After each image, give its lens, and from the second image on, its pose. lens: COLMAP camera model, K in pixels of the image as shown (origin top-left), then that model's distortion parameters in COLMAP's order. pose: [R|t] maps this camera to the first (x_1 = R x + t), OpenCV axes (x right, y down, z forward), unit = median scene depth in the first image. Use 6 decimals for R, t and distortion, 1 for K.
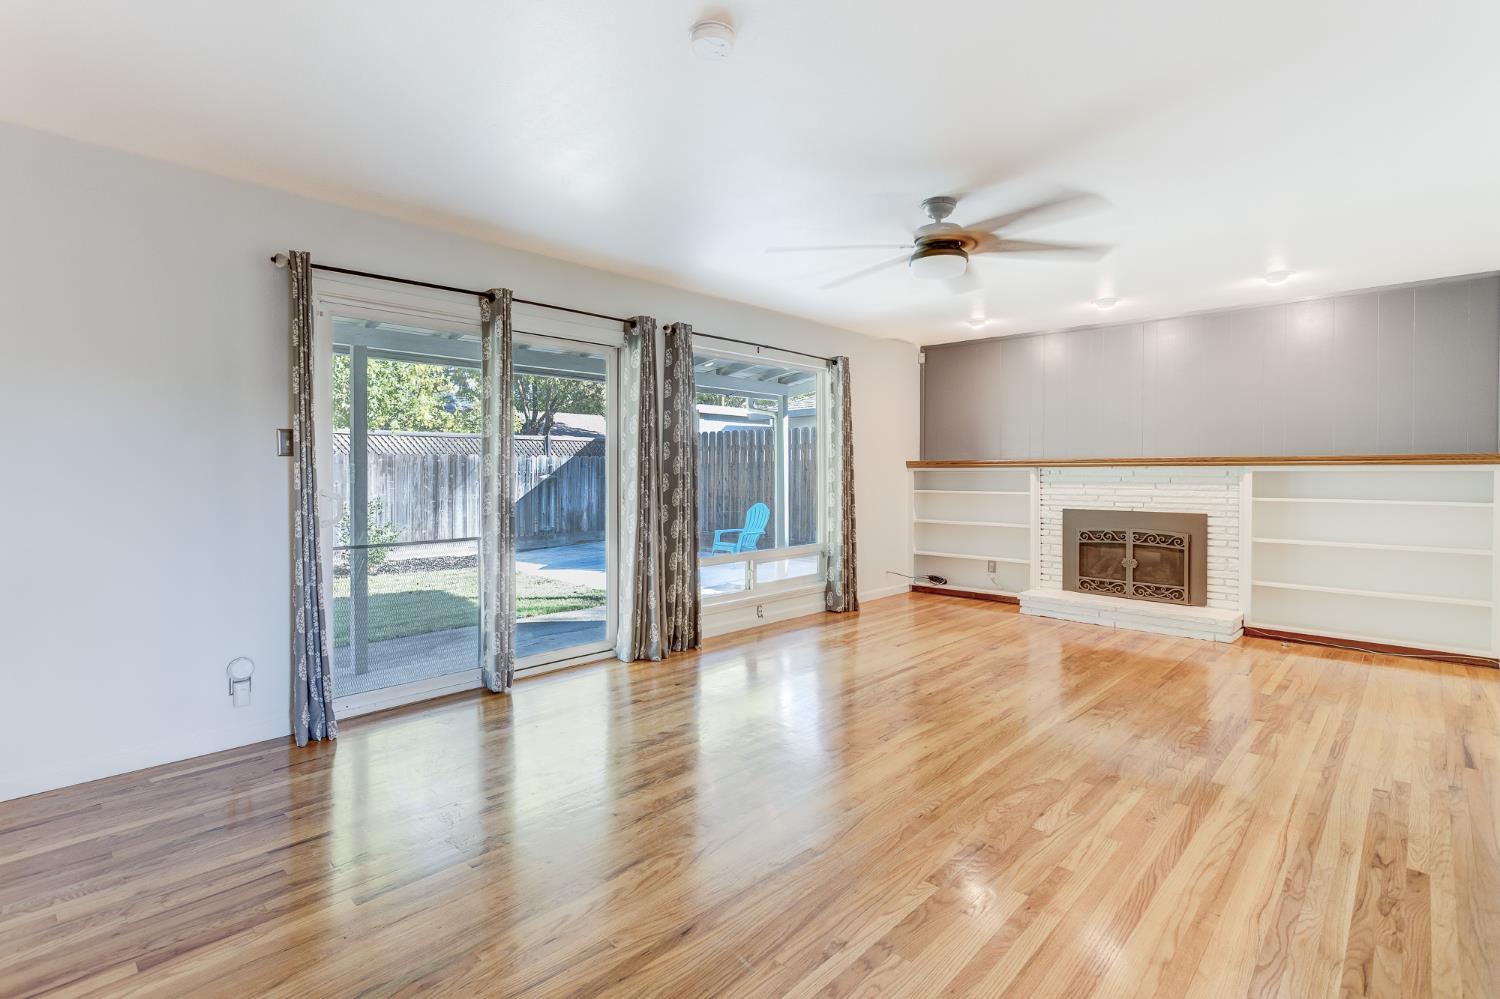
lens RADIAL K [[704.4, 0, 746.5], [0, 704.4, 478.2], [0, 0, 1]] dist [-0.002327, -0.000010]
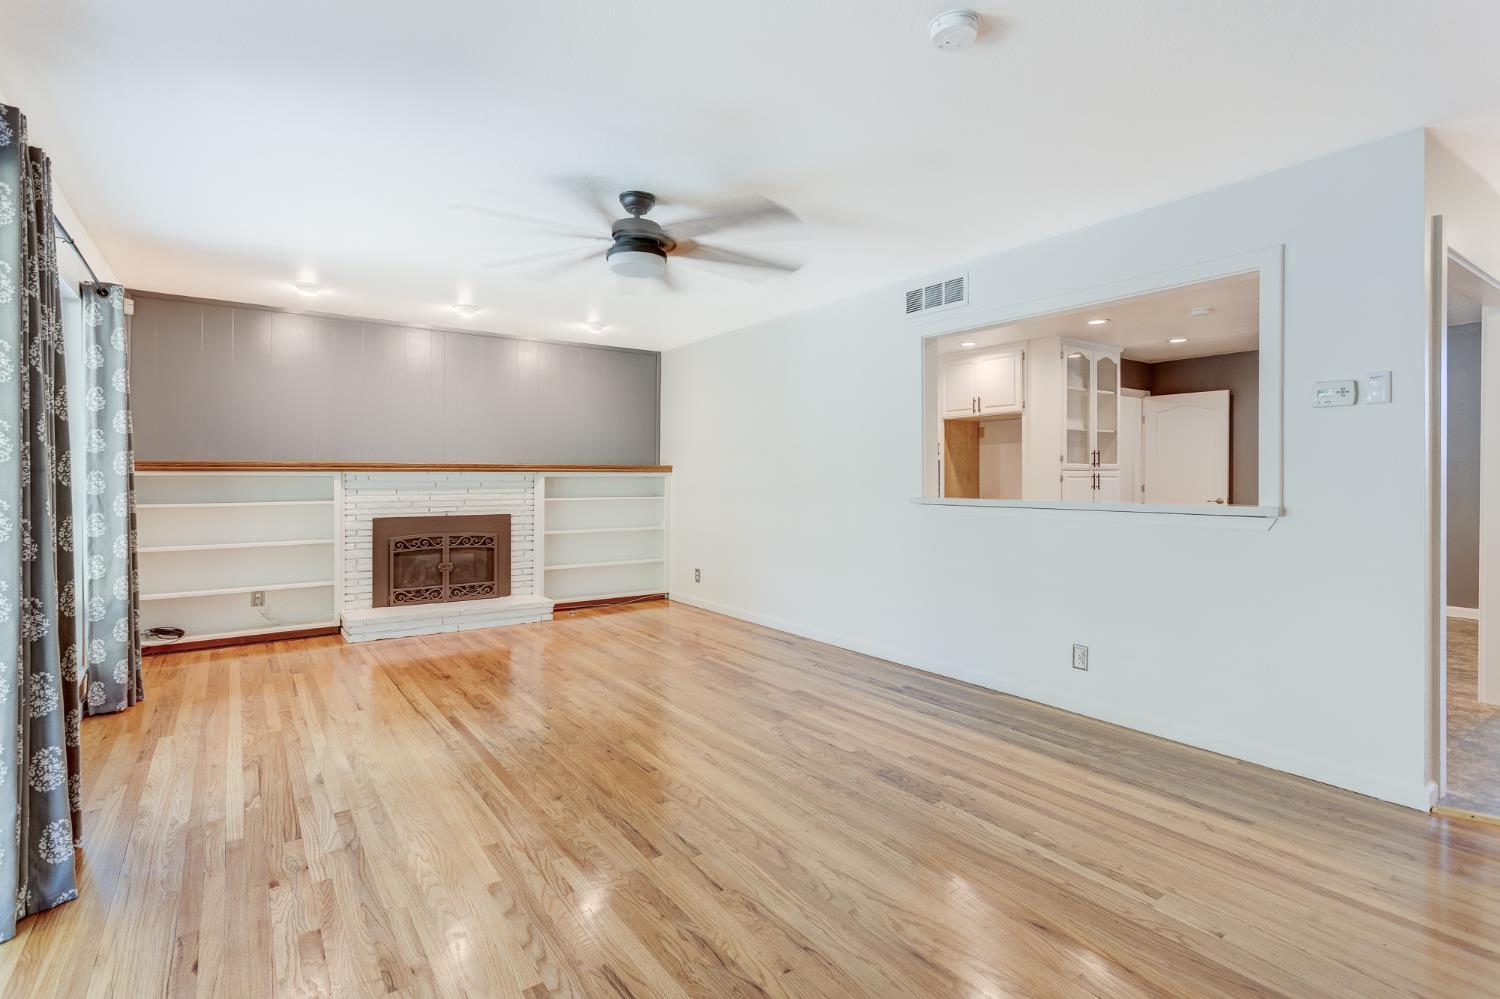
lens RADIAL K [[704.4, 0, 746.5], [0, 704.4, 478.2], [0, 0, 1]] dist [-0.002327, -0.000010]
pose [[0.204868, -0.001678, 0.978788, -0.381114], [0.009102, 0.999959, -0.000191, -0.003393], [-0.978747, 0.008948, 0.204875, 0.390706]]
